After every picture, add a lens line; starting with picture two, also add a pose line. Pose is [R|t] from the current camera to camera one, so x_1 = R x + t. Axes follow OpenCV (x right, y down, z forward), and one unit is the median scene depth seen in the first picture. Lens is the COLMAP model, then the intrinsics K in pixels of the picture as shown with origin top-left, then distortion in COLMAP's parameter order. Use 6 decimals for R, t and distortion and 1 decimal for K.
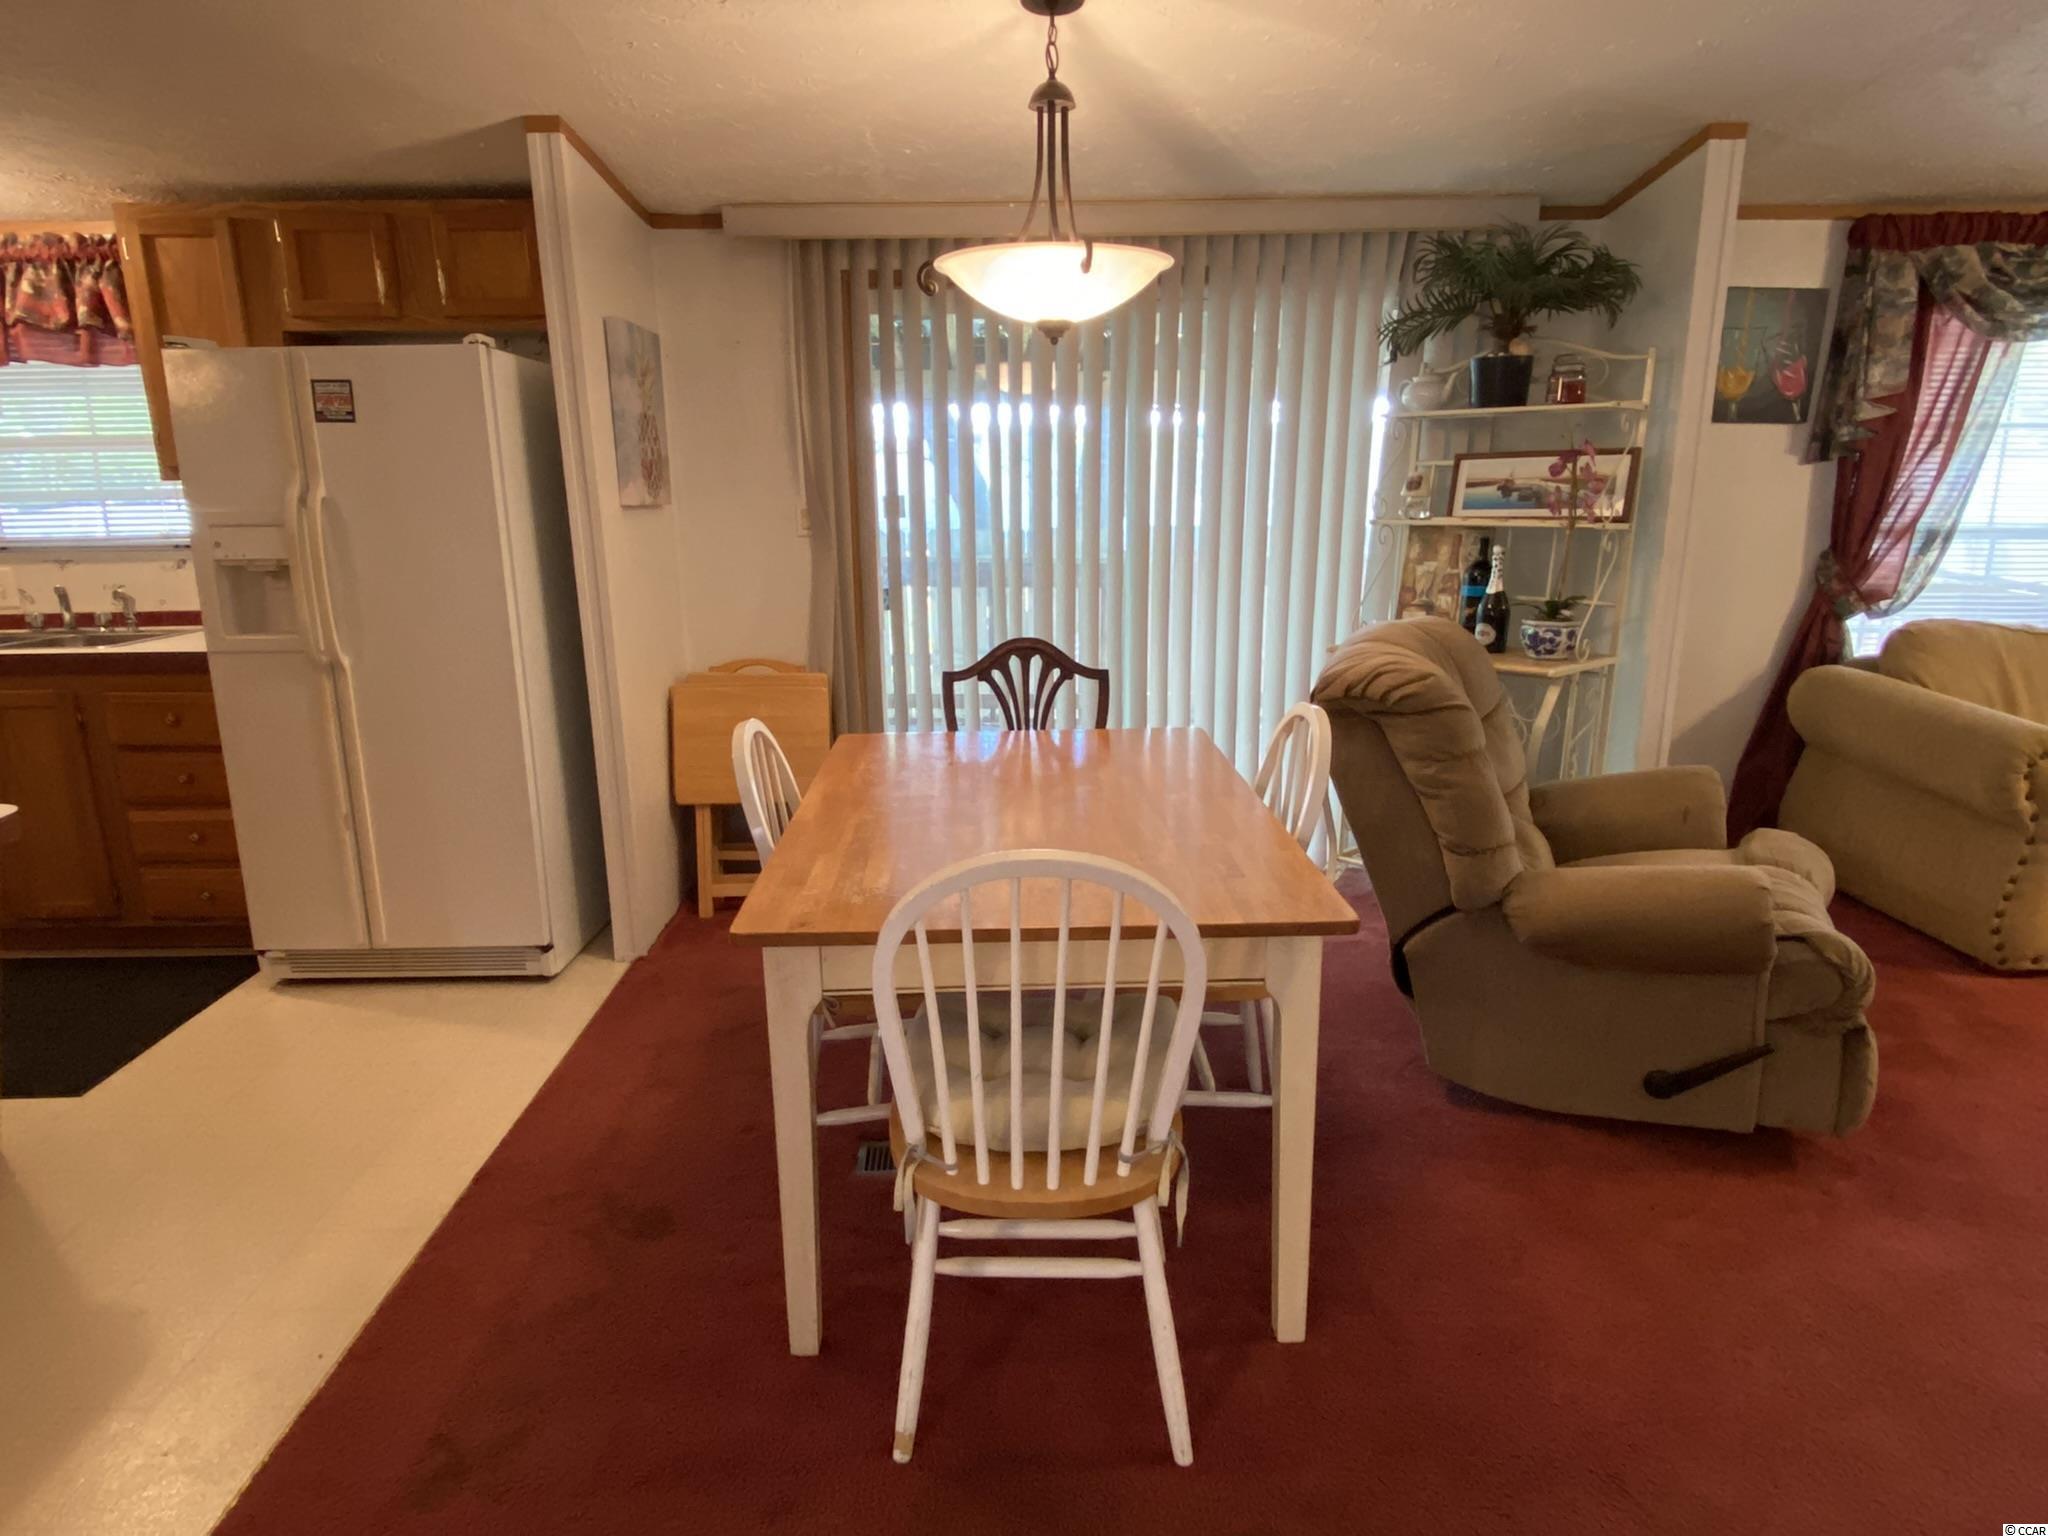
lens RADIAL K [[1207.3, 0, 1022.4], [0, 1207.3, 765.0], [0, 0, 1]] dist [0.026260, -0.025880]
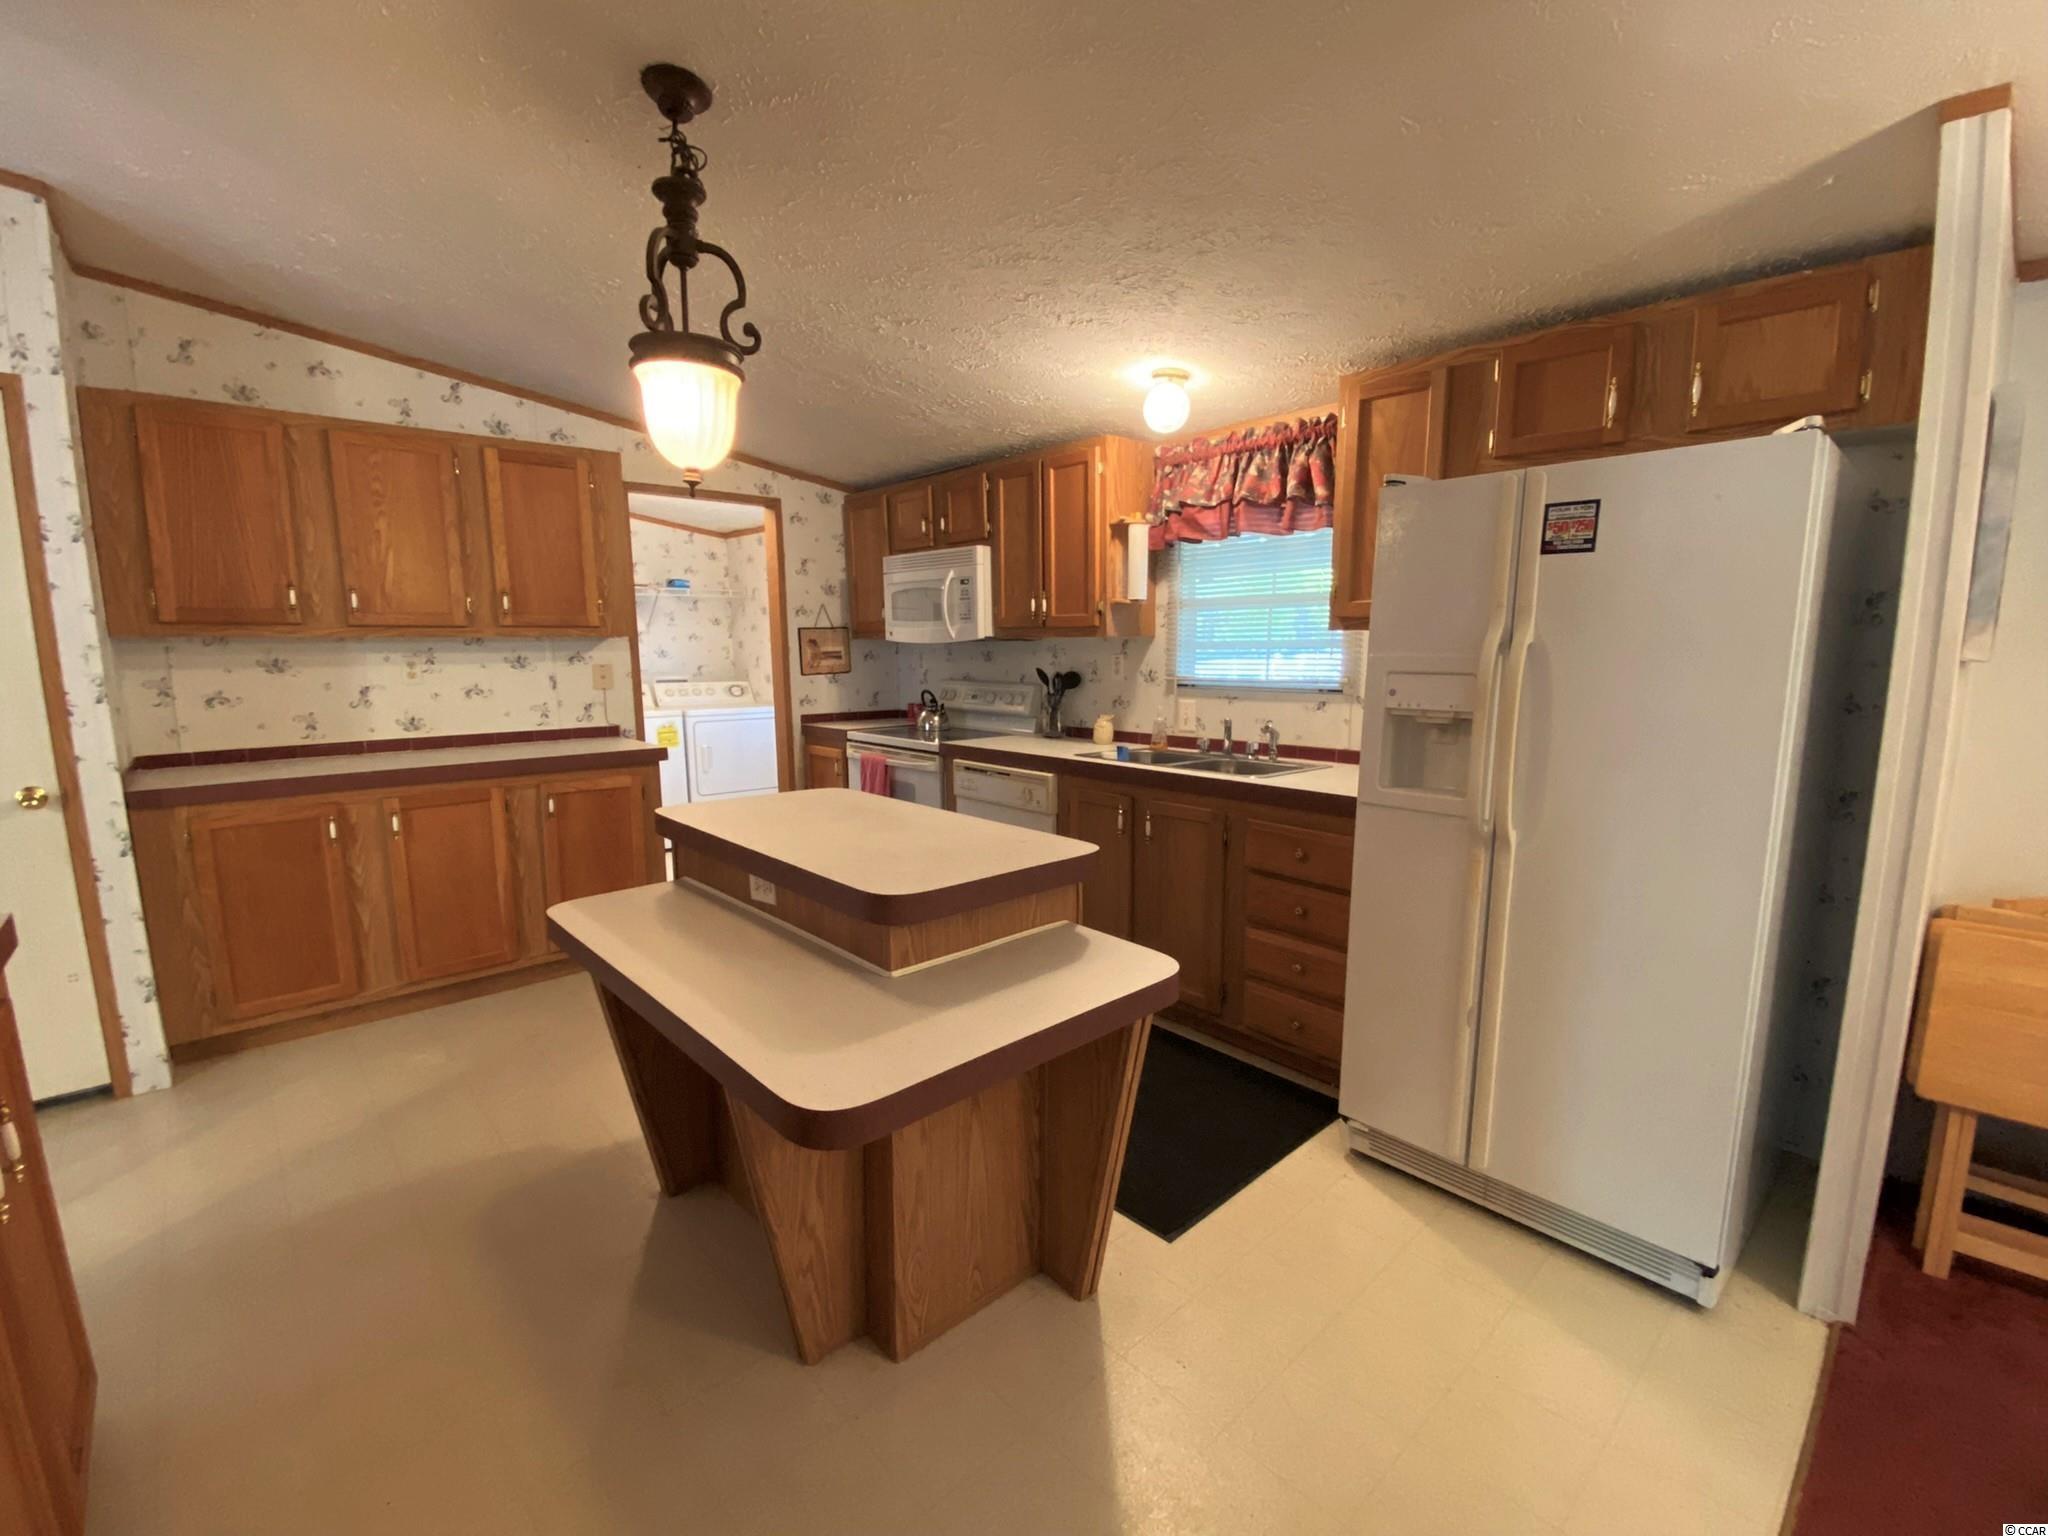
lens RADIAL K [[821.7, 0, 1018.7], [0, 821.7, 776.5], [0, 0, 1]] dist [0.023191, -0.015267]
pose [[0.650091, 0.128086, -0.748983, -0.323389], [-0.187181, 0.982310, 0.005522, -0.058941], [0.736440, 0.136606, 0.662567, 0.330673]]
